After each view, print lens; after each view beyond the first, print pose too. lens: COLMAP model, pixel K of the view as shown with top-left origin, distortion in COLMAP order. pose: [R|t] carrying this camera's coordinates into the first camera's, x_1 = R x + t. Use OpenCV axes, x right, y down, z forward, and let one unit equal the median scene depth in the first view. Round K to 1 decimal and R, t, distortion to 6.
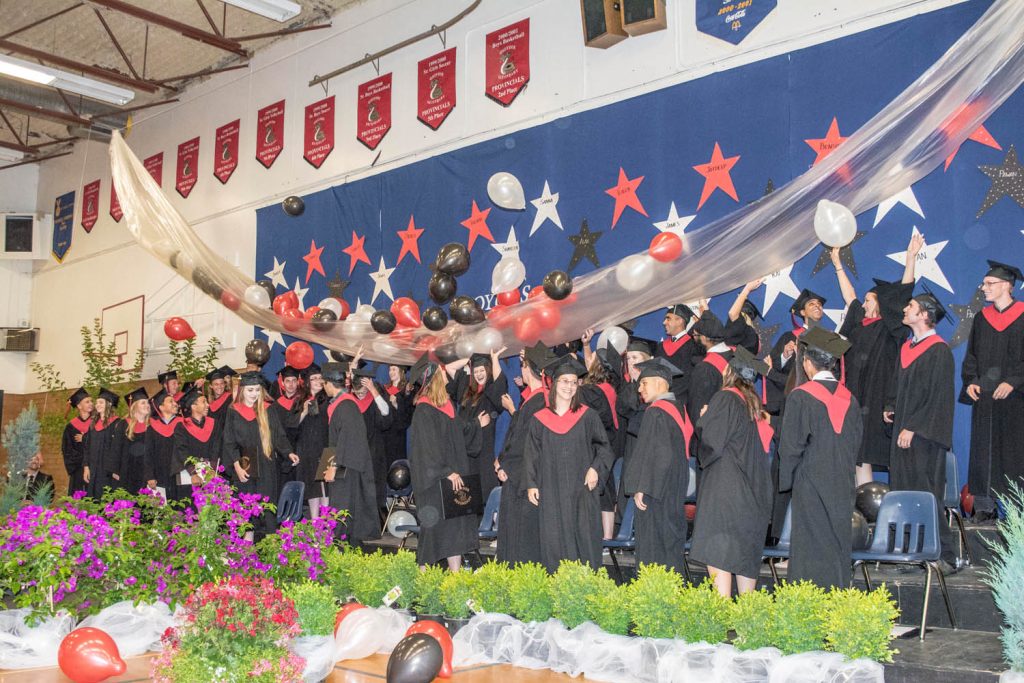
lens RADIAL K [[972.0, 0, 512.0], [0, 972.0, 341.5], [0, 0, 1]] dist [-0.078035, 0.008531]
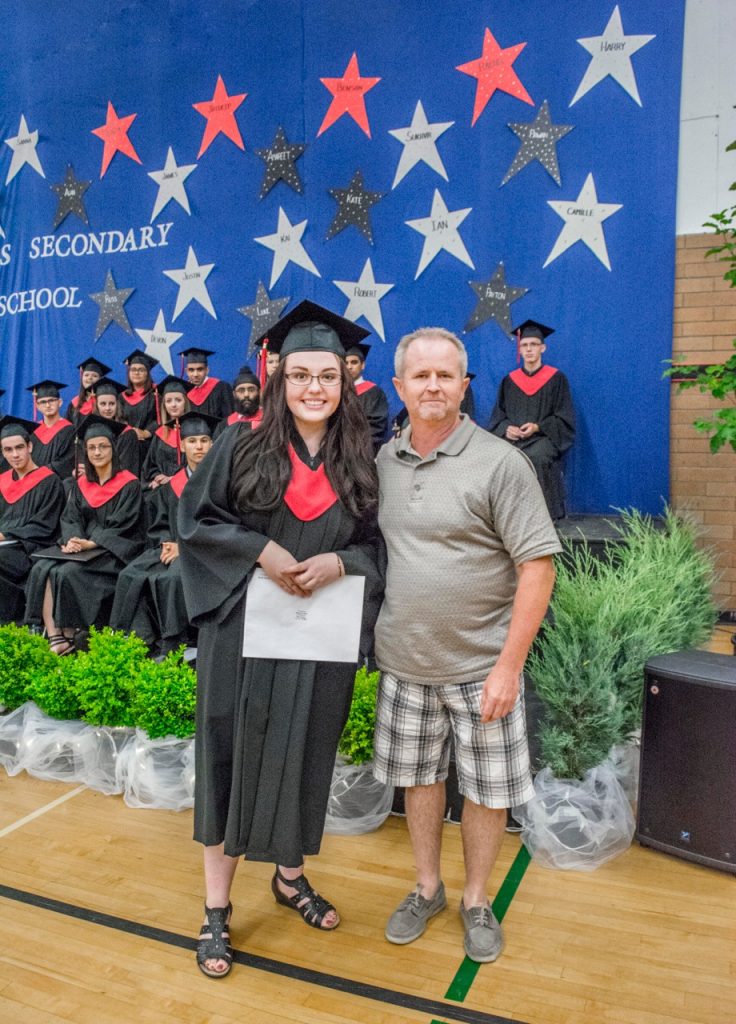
lens RADIAL K [[756.7, 0, 368.0], [0, 756.7, 512.0], [0, 0, 1]] dist [-0.083629, 0.010122]
pose [[0.943475, -0.066719, 0.324659, 0.153555], [-0.024212, 0.963040, 0.268270, -0.020713], [-0.330559, -0.260966, 0.906988, 0.419920]]
